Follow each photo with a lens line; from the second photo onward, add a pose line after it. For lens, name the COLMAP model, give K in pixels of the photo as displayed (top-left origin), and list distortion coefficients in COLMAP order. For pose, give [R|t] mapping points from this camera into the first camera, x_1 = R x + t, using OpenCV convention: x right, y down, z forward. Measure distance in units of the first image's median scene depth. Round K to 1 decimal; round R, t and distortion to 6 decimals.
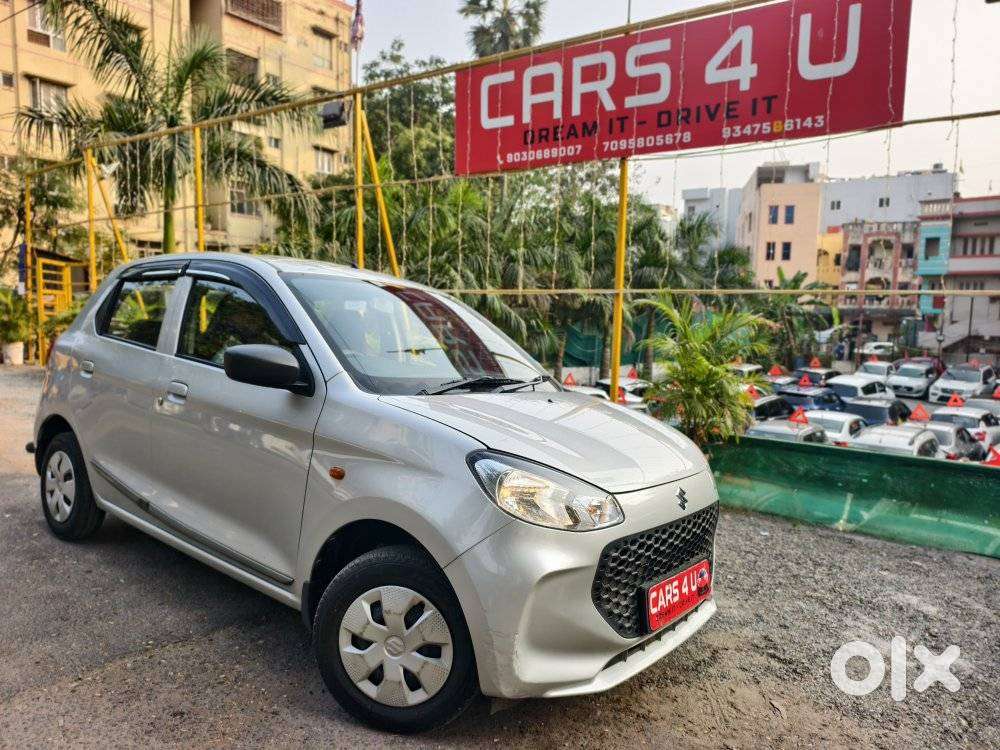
lens RADIAL K [[686.9, 0, 499.3], [0, 686.9, 382.1], [0, 0, 1]] dist [-0.003493, 0.000381]
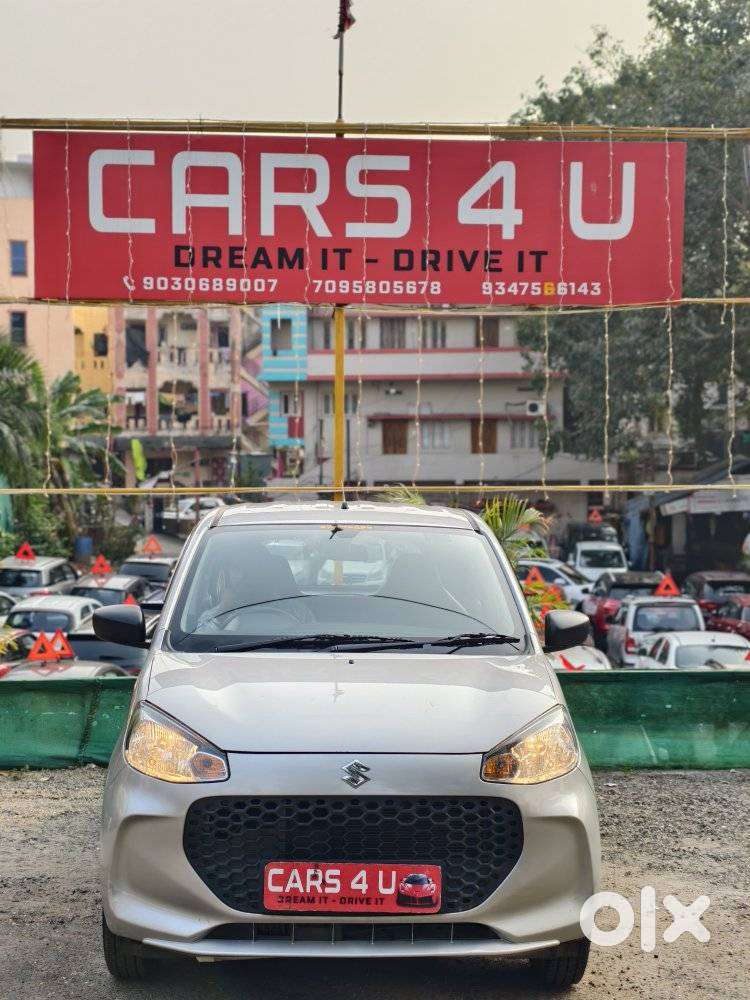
lens RADIAL K [[1475.7, 0, 361.7], [0, 1475.7, 504.2], [0, 0, 1]] dist [0.104704, -0.052554]
pose [[0.784163, -0.050196, 0.618521, -0.687386], [0.085541, 0.995952, -0.027623, -0.068252], [-0.614630, 0.074570, 0.785283, -0.181354]]
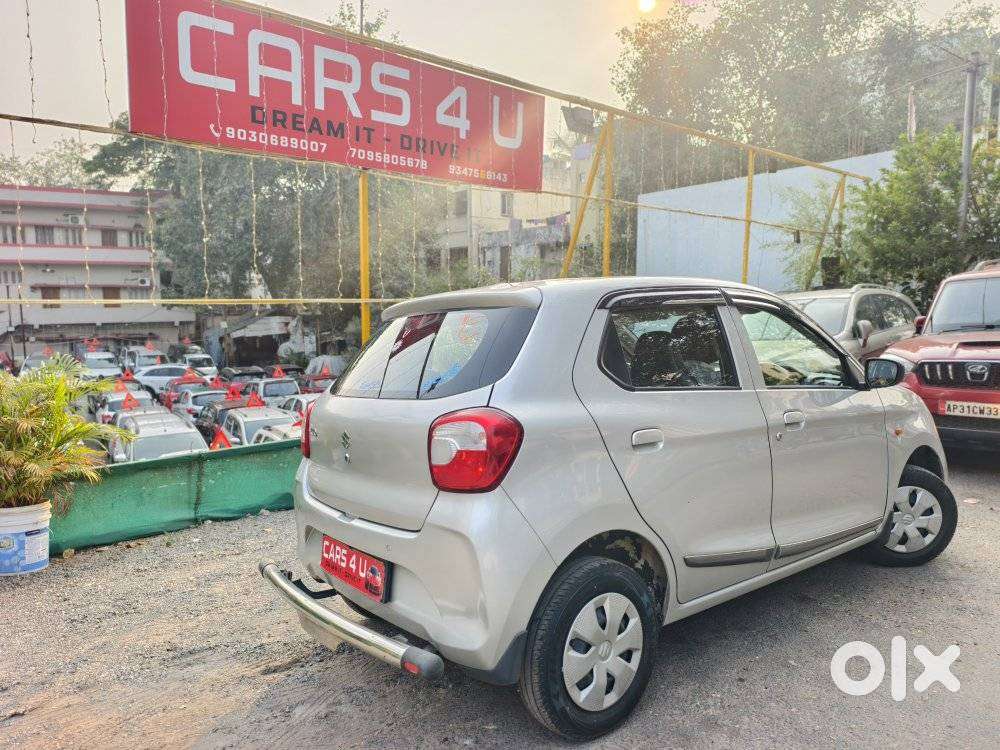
lens RADIAL K [[686.9, 0, 499.3], [0, 686.9, 382.1], [0, 0, 1]] dist [-0.003493, 0.000381]
pose [[0.241203, -0.133430, 0.961258, -0.705700], [0.113729, 0.987565, 0.108545, -0.093990], [-0.963788, 0.083142, 0.253379, 0.526849]]
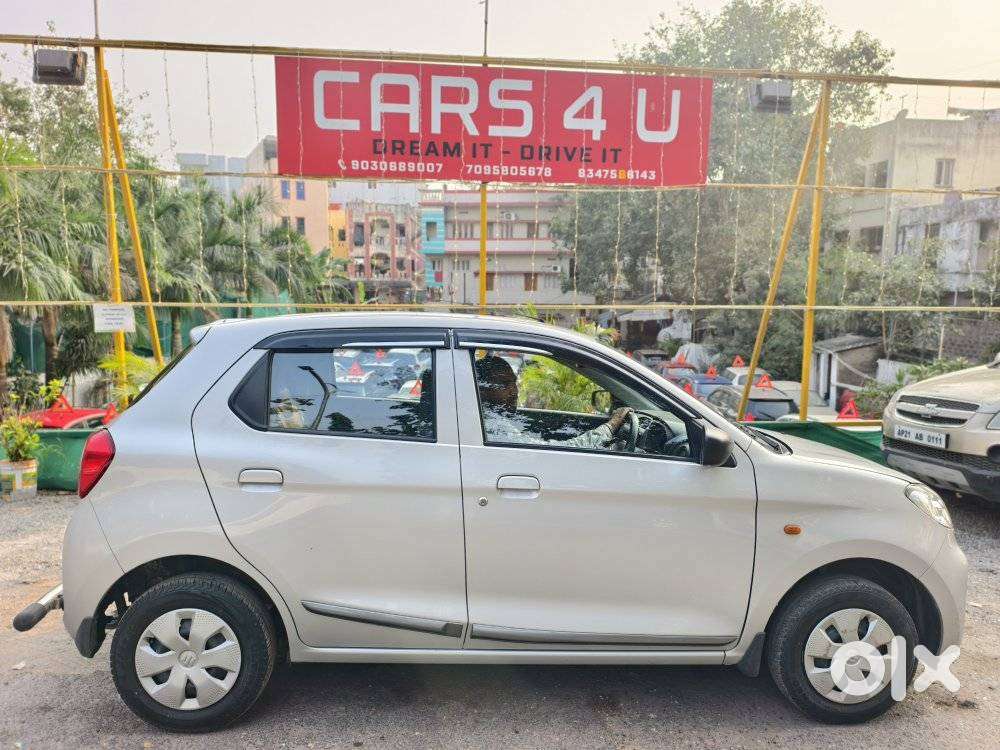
lens RADIAL K [[684.5, 0, 500.0], [0, 684.5, 375.0], [0, 0, 1]] dist [0.009160, -0.005701]
pose [[0.754176, -0.101053, 0.648850, -0.472716], [0.078448, 0.994877, 0.063763, -0.084589], [-0.651970, 0.002813, 0.758240, 0.160935]]
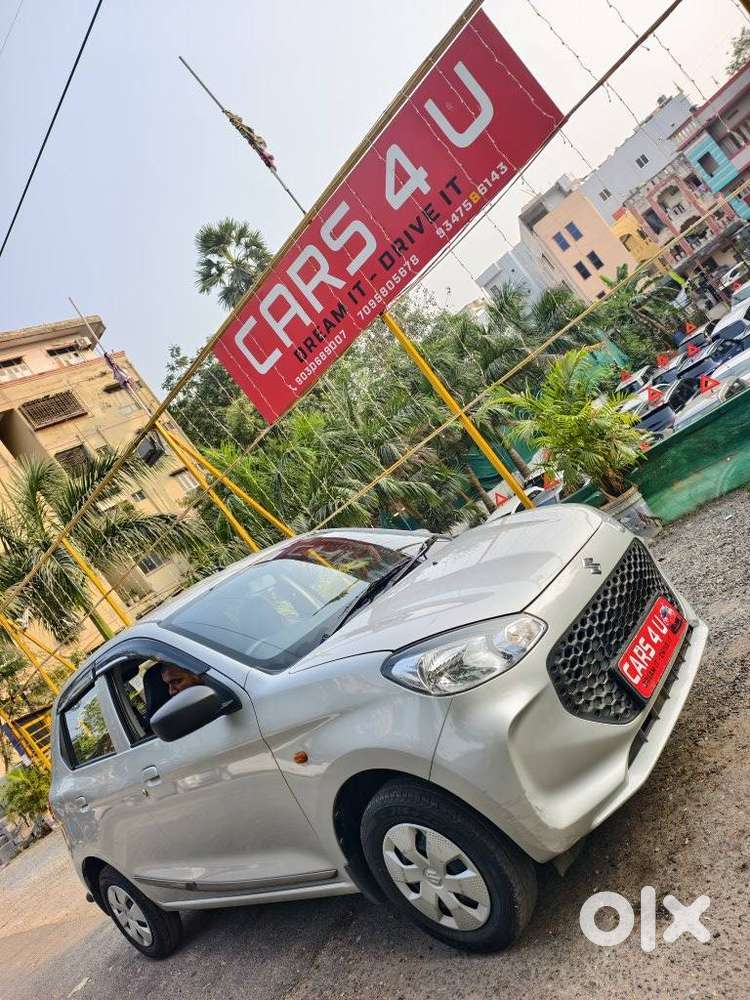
lens RADIAL K [[683.4, 0, 377.4], [0, 683.4, 498.5], [0, 0, 1]] dist [0.001775, -0.003145]
pose [[0.781118, -0.622380, -0.049977, 0.048997], [0.614357, 0.780395, -0.116396, 0.007155], [0.111444, 0.060216, 0.991945, -0.003413]]
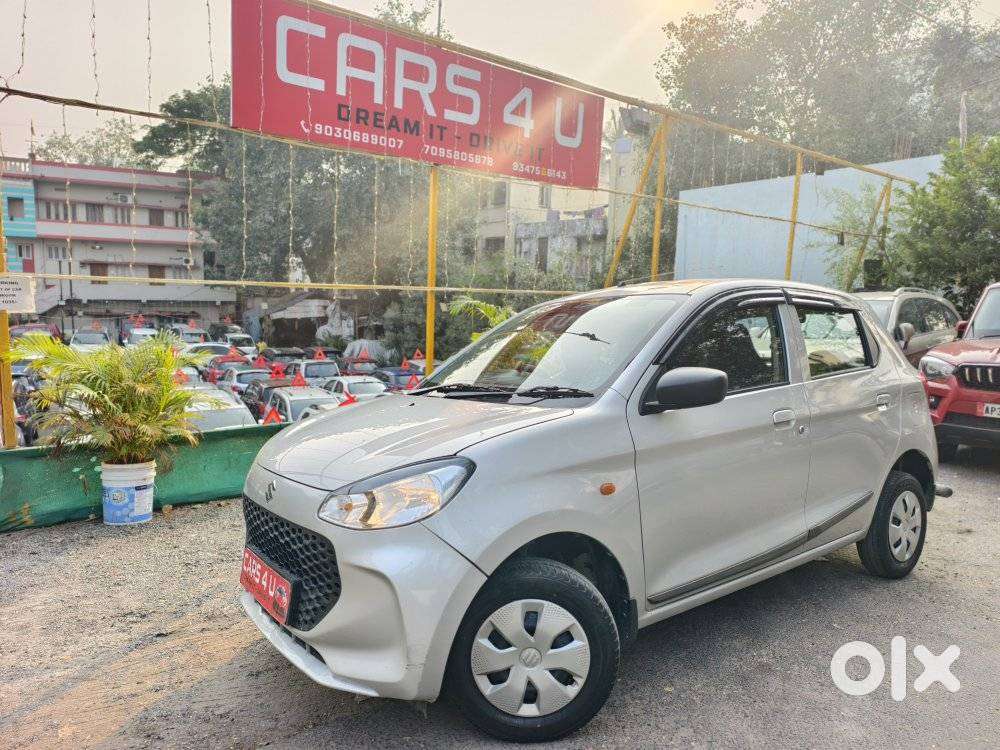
lens RADIAL K [[684.3, 0, 502.9], [0, 684.3, 380.9], [0, 0, 1]] dist [0.002820, -0.004008]
pose [[0.279396, -0.136227, 0.950463, -0.769897], [0.080612, 0.989718, 0.118156, -0.098842], [-0.956786, 0.043606, 0.287505, 0.551054]]
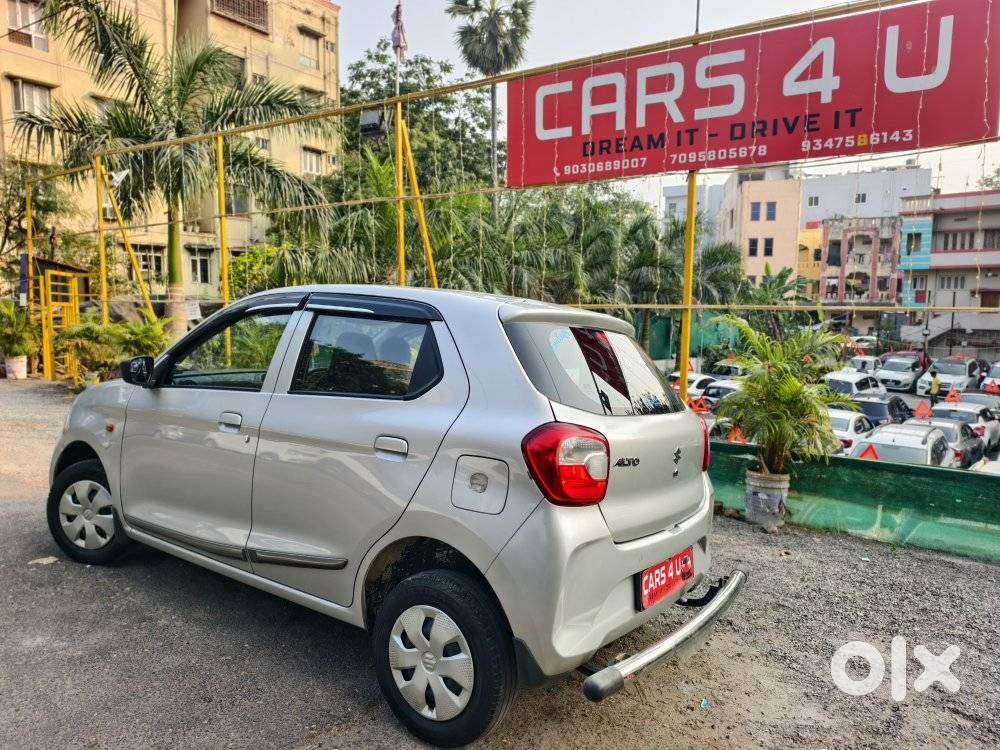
lens RADIAL K [[683.4, 0, 500.0], [0, 683.4, 375.0], [0, 0, 1]] dist [0.001775, -0.003145]
pose [[0.999407, -0.014974, 0.031010, -0.114663], [0.015113, 0.999877, -0.004244, -0.032267], [-0.030943, 0.004710, 0.999510, 0.033660]]
